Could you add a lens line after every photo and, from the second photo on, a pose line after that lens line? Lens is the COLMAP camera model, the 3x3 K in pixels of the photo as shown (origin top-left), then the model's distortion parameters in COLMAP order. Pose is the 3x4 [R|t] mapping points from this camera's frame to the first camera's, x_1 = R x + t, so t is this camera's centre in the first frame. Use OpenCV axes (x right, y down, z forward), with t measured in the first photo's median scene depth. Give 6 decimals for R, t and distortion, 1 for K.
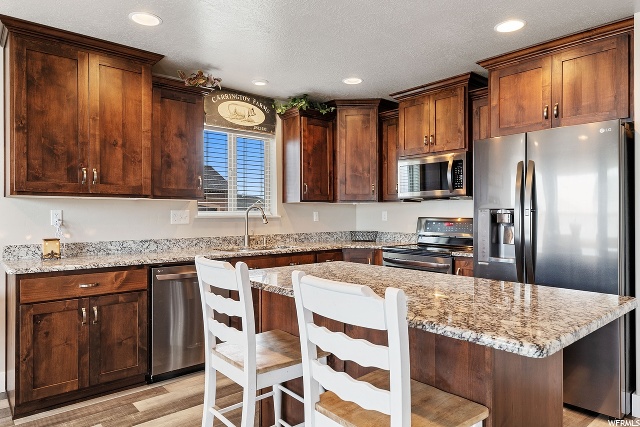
lens RADIAL K [[418.4, 0, 323.6], [0, 418.4, 215.2], [0, 0, 1]] dist [0.032245, -0.001322]
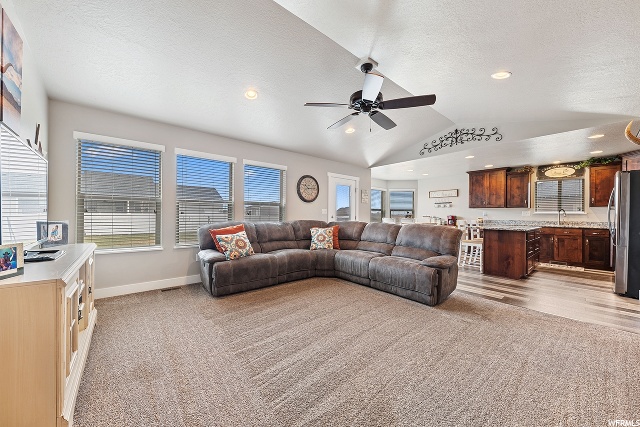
lens RADIAL K [[231.7, 0, 313.8], [0, 231.7, 216.1], [0, 0, 1]] dist [-0.006964, -0.000431]
pose [[-0.030167, 0.005850, -0.999528, 1.436909], [-0.010647, 0.999924, 0.006174, 0.030595], [0.999488, 0.010828, -0.030102, -0.495061]]
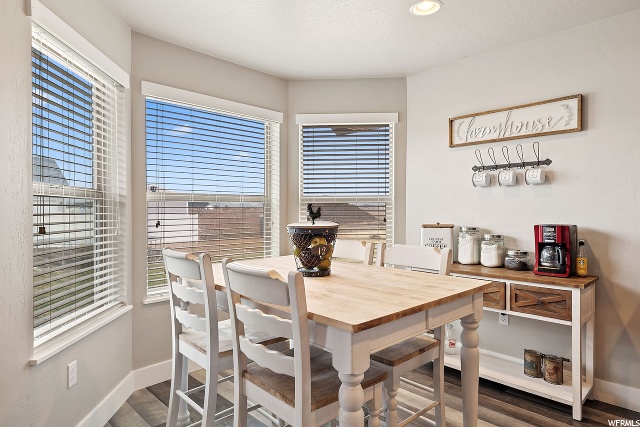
lens RADIAL K [[389.7, 0, 317.0], [0, 389.7, 212.5], [0, 0, 1]] dist [0.009353, 0.001072]
pose [[0.064695, 0.012360, -0.997829, -0.021501], [-0.004161, 0.999918, 0.012116, -0.004028], [0.997896, 0.003368, 0.064741, 0.217524]]
